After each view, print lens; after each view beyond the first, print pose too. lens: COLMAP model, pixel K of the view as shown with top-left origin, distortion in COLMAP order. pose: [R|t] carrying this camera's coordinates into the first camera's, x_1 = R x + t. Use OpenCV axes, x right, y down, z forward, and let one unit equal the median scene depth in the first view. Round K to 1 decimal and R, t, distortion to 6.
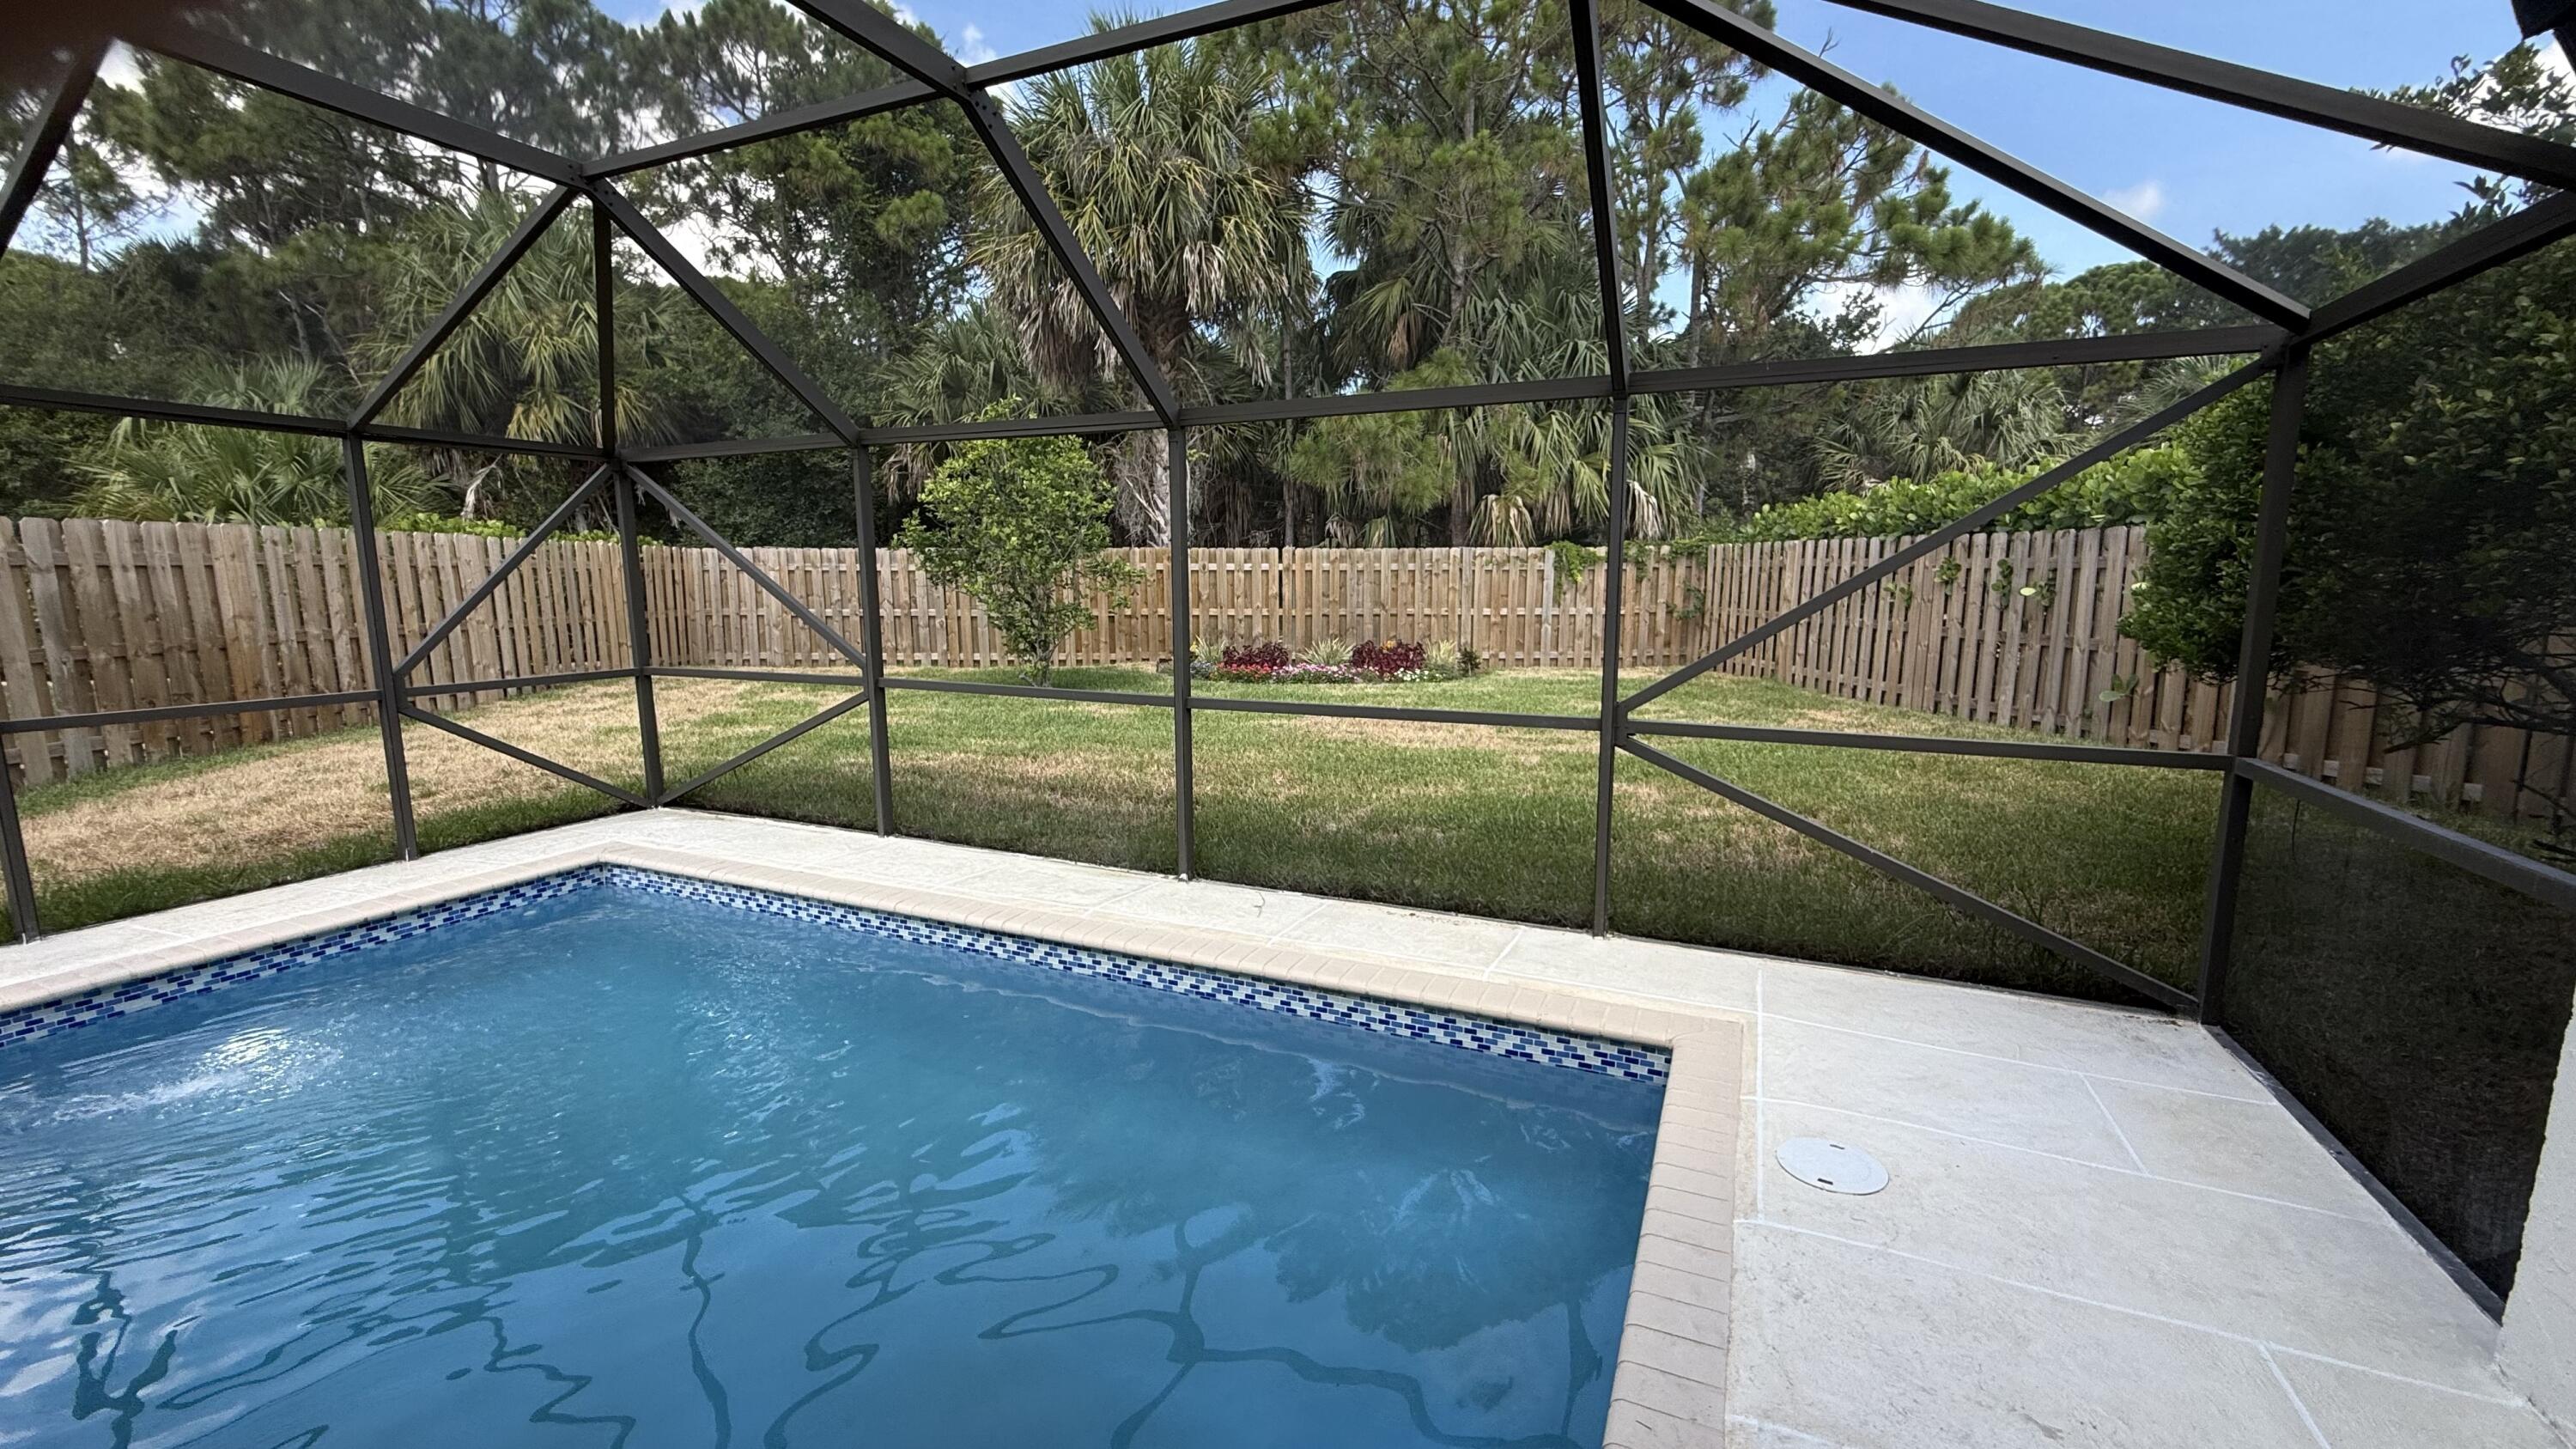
lens RADIAL K [[1035.2, 0, 1276.2], [0, 1035.2, 729.6], [0, 0, 1]] dist [0.001258, 0.000144]
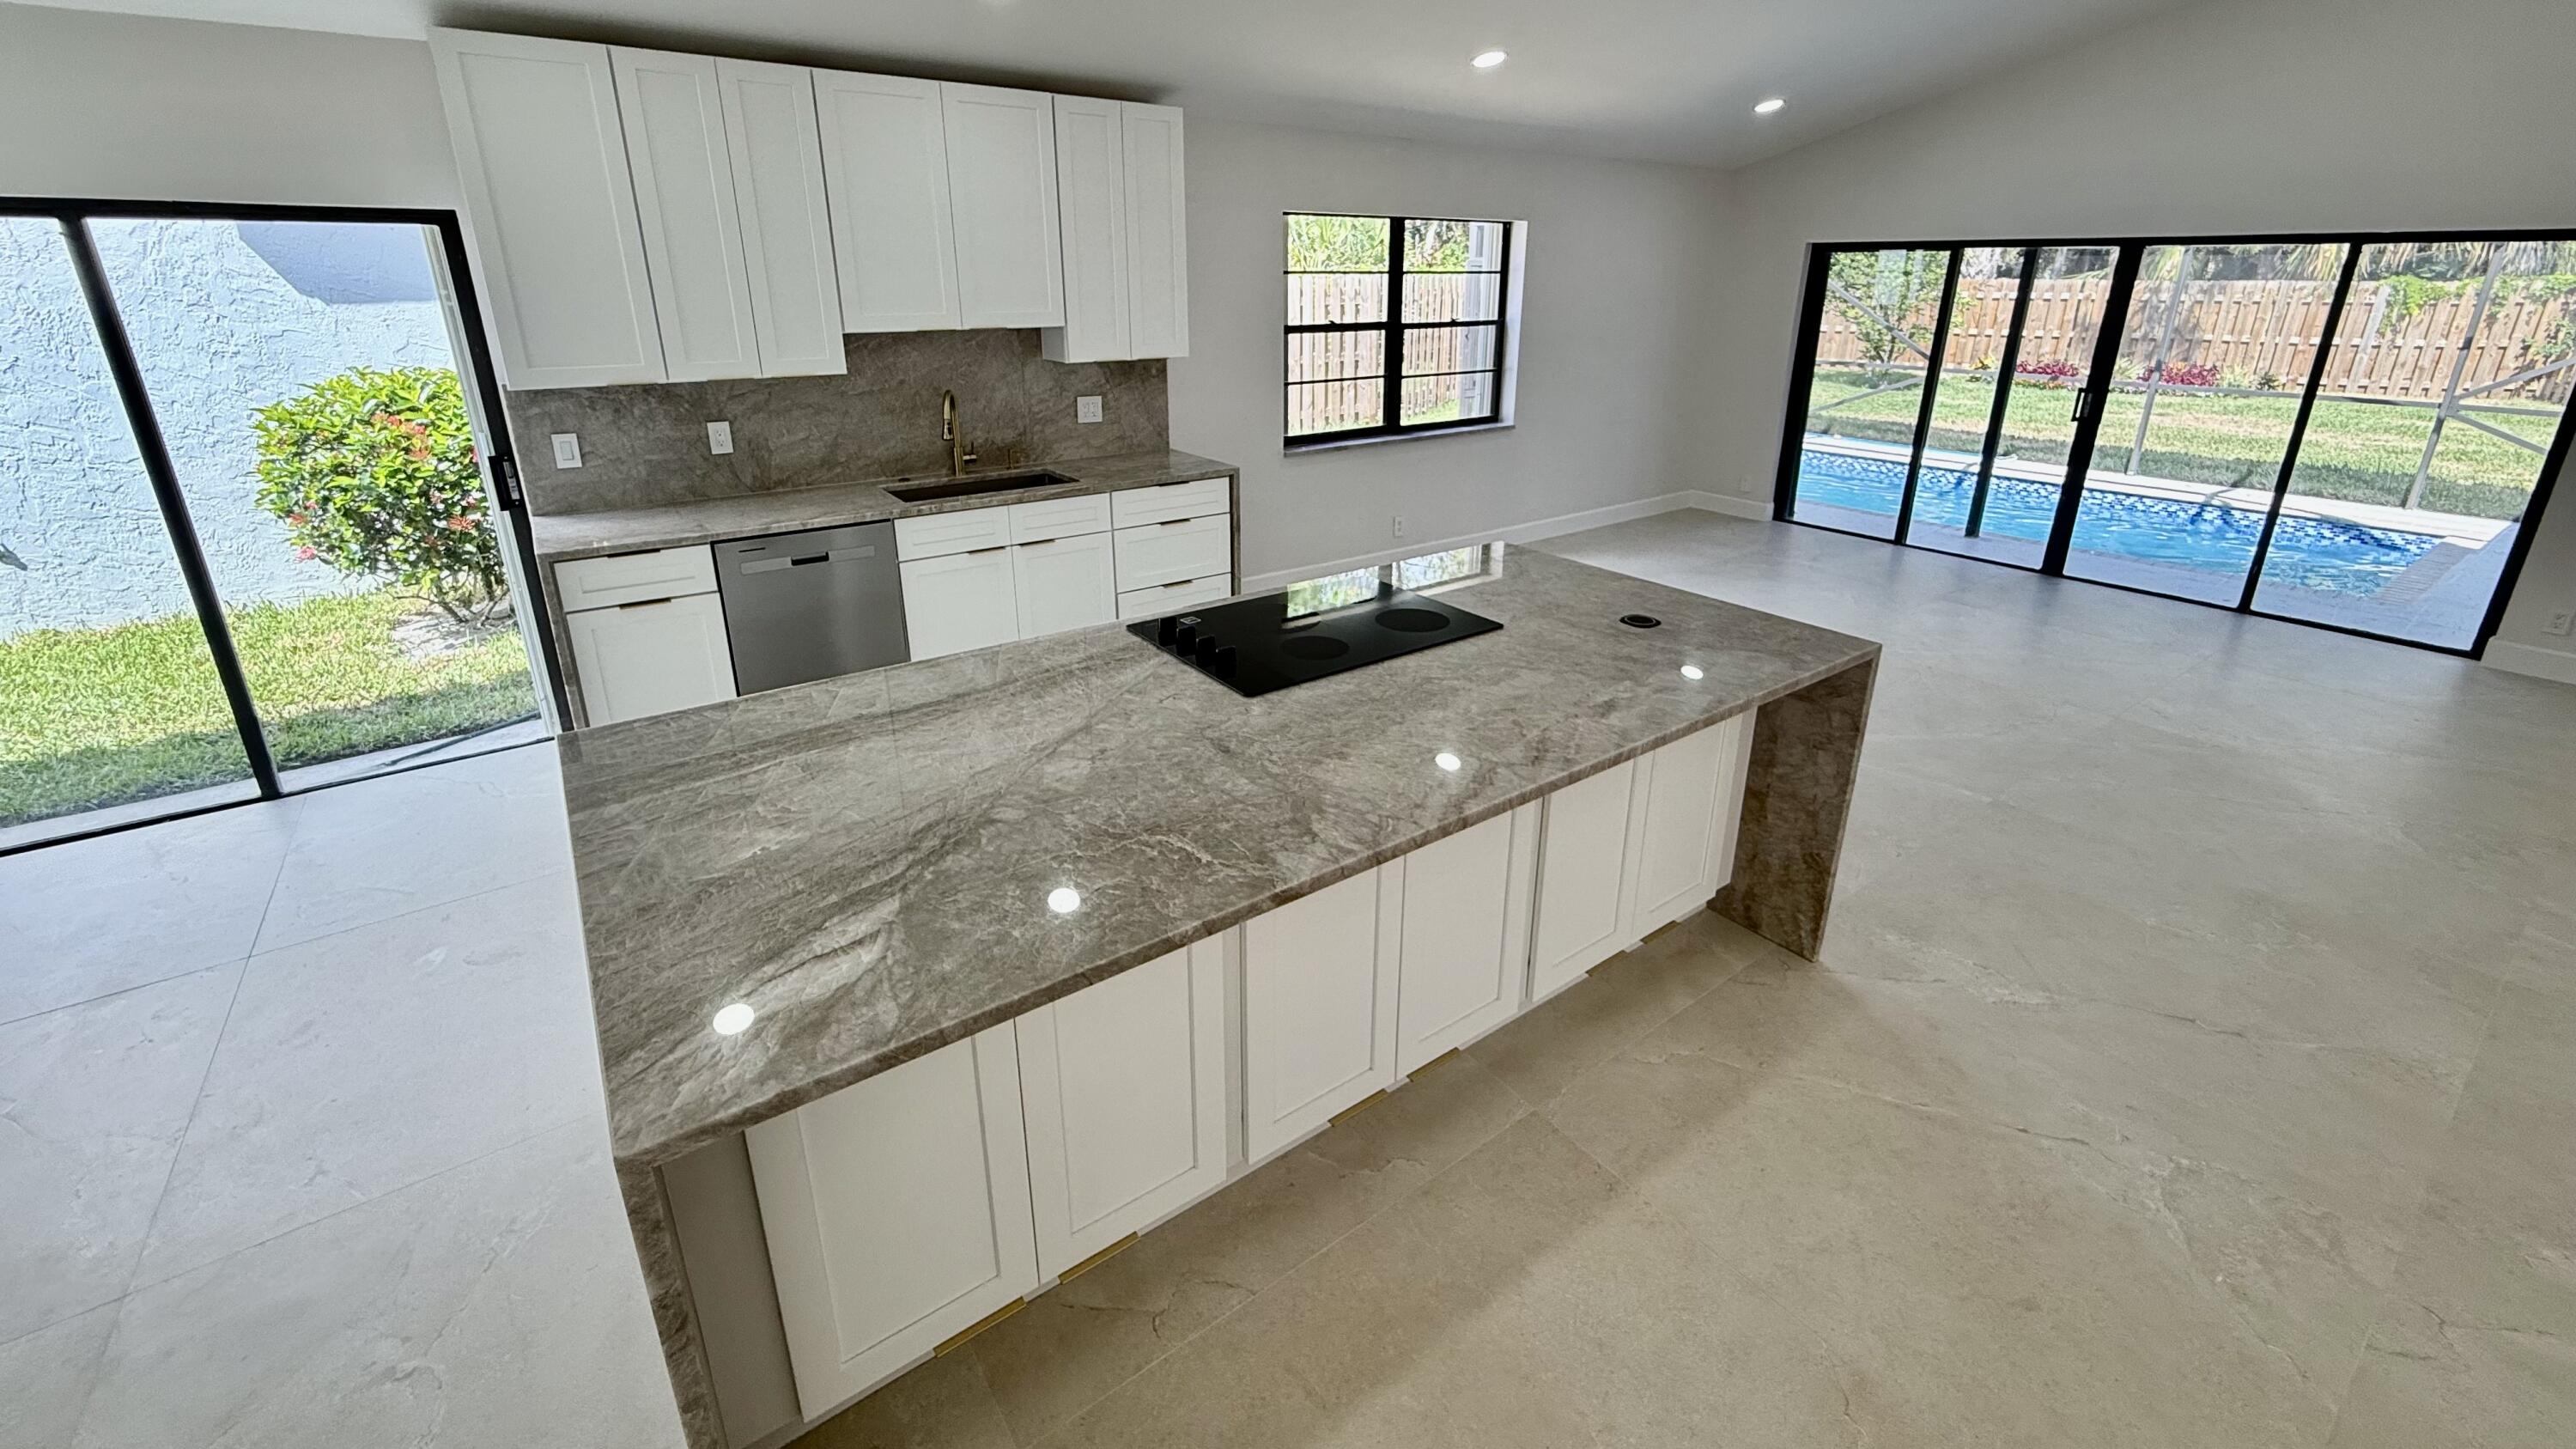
lens RADIAL K [[1029.1, 0, 1285.2], [0, 1029.1, 612.6], [0, 0, 1]] dist [0.000059, -0.000207]
pose [[0.871716, 0.158176, -0.463779, -0.197132], [-0.079020, 0.979457, 0.185528, 0.058638], [0.483598, -0.125080, 0.866307, -0.565379]]
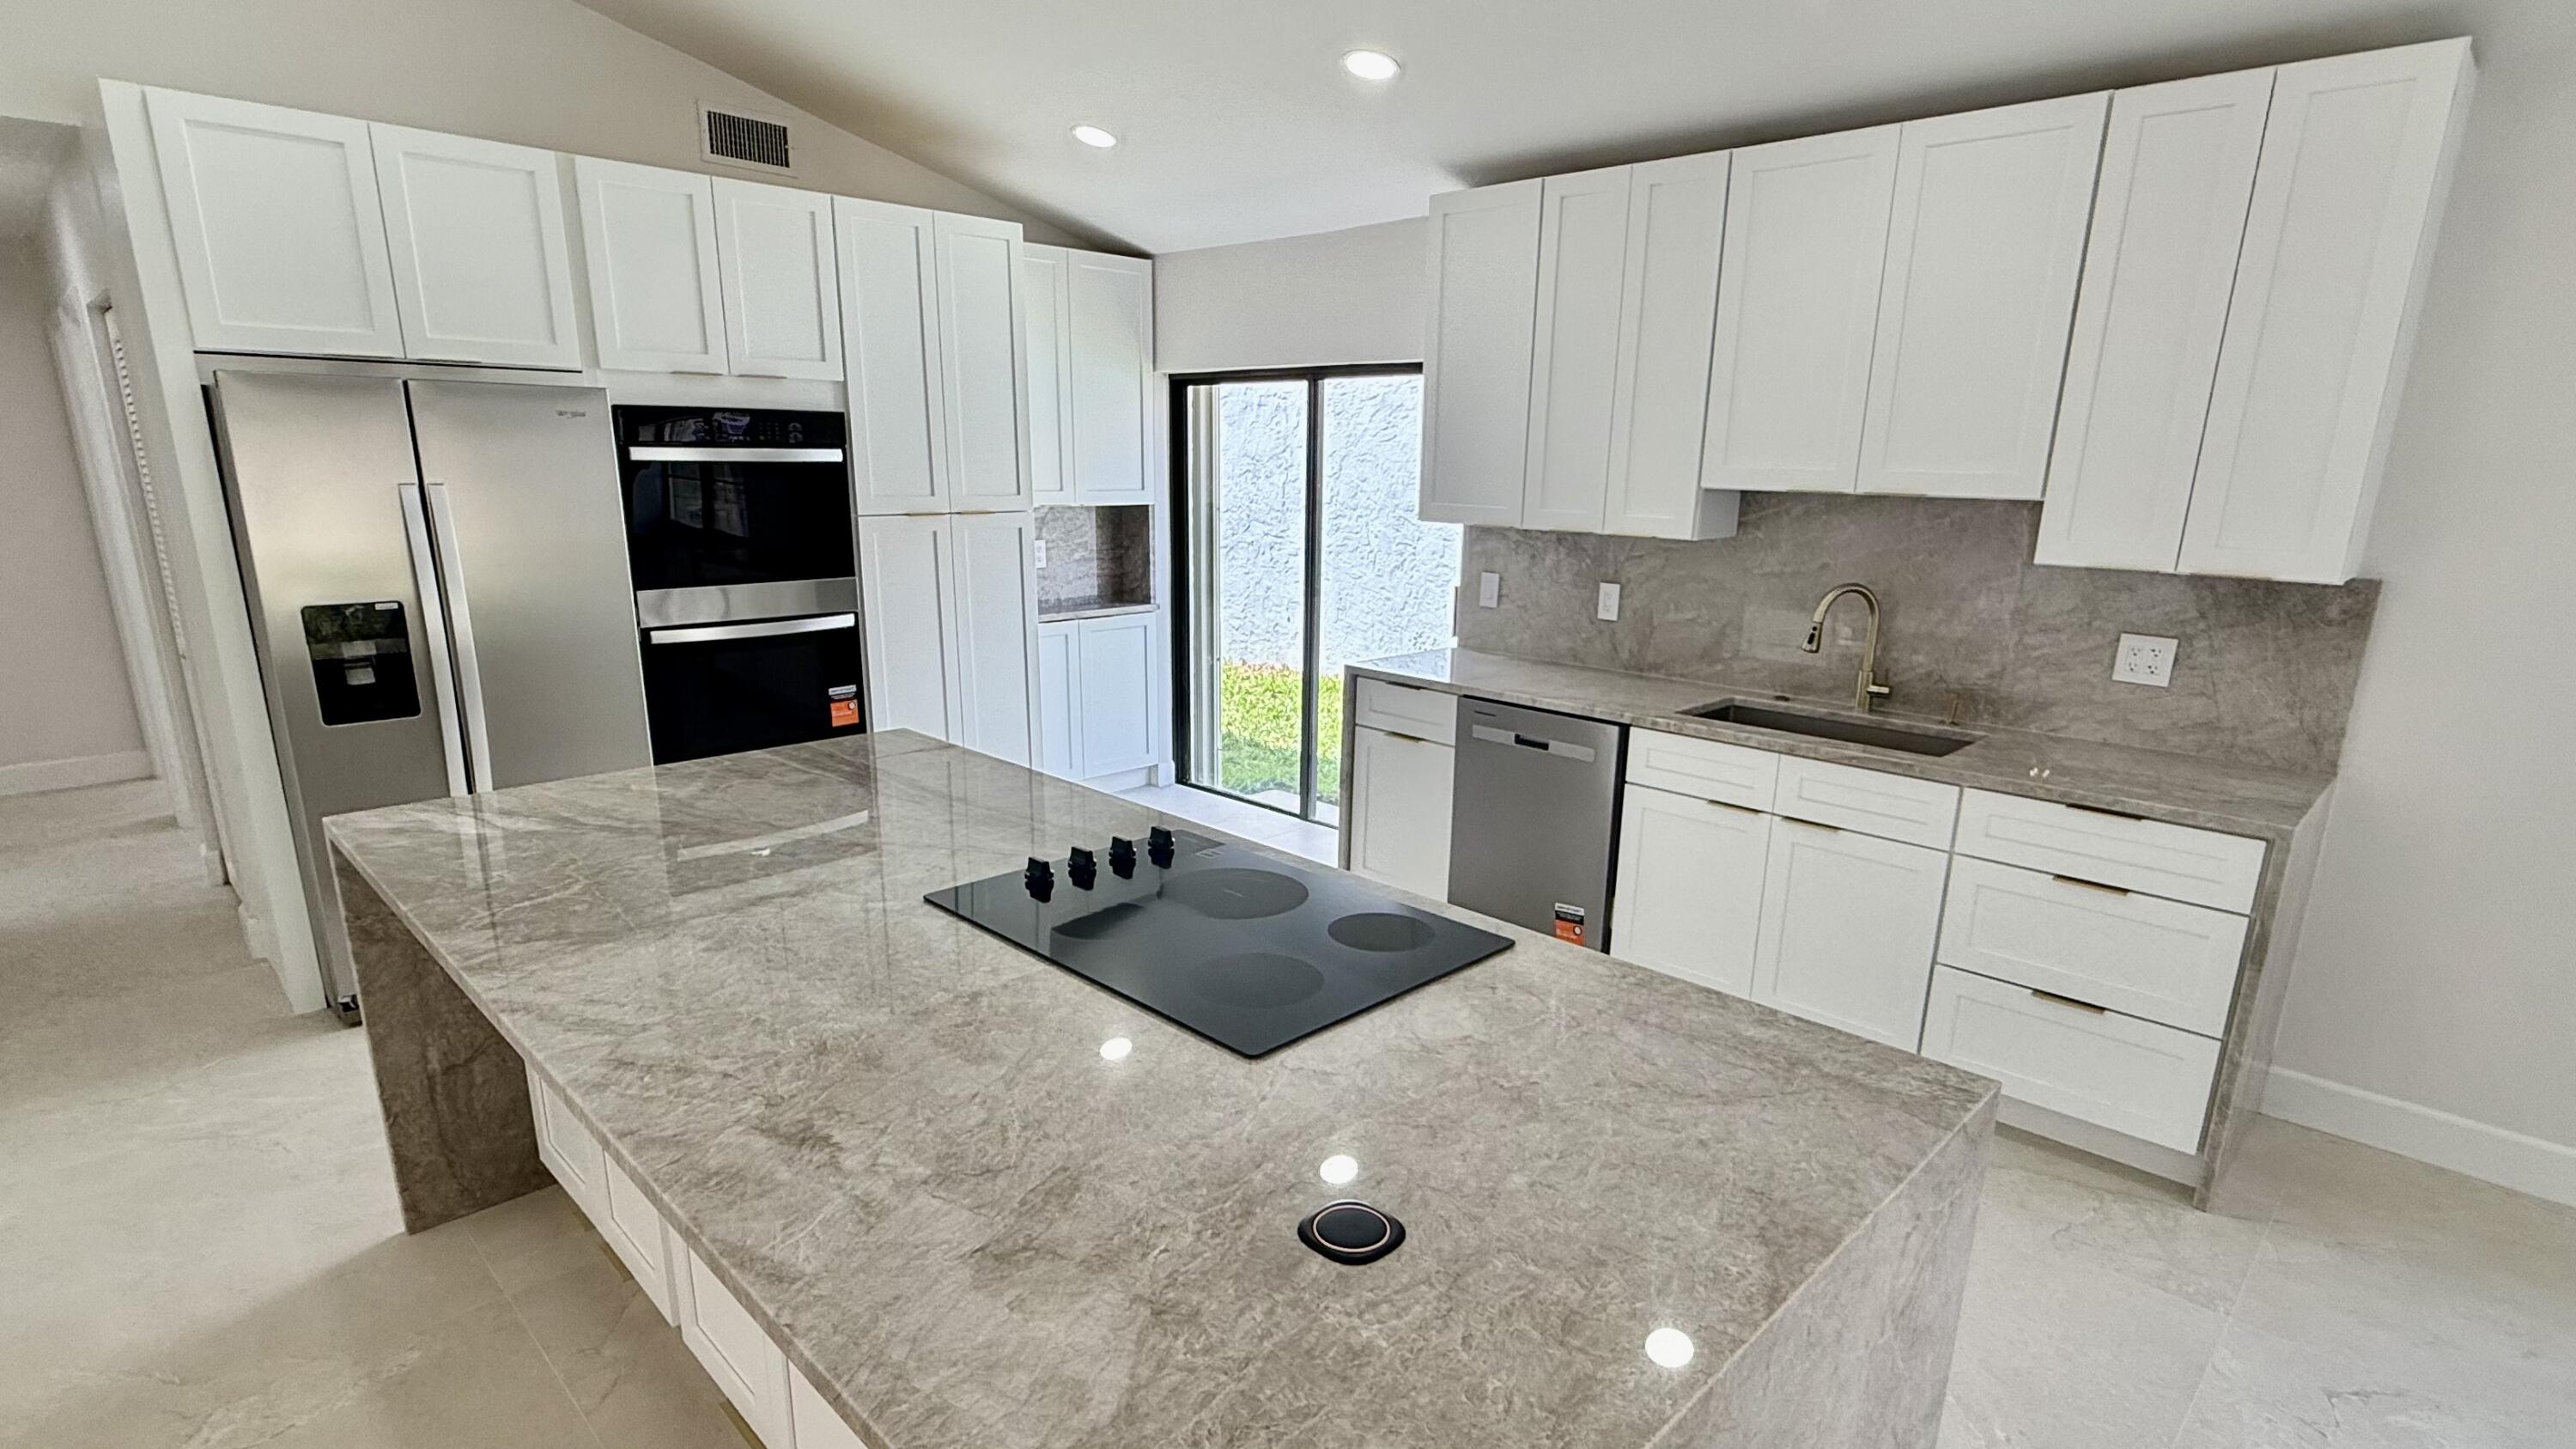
lens RADIAL K [[1270.4, 0, 1289.4], [0, 1270.4, 804.1], [0, 0, 1]] dist [-0.000613, -0.000186]
pose [[-0.345289, 0.249905, -0.904612, -0.157576], [-0.158187, 0.934607, 0.318571, 0.037306], [0.925069, 0.253097, -0.283178, -0.367162]]
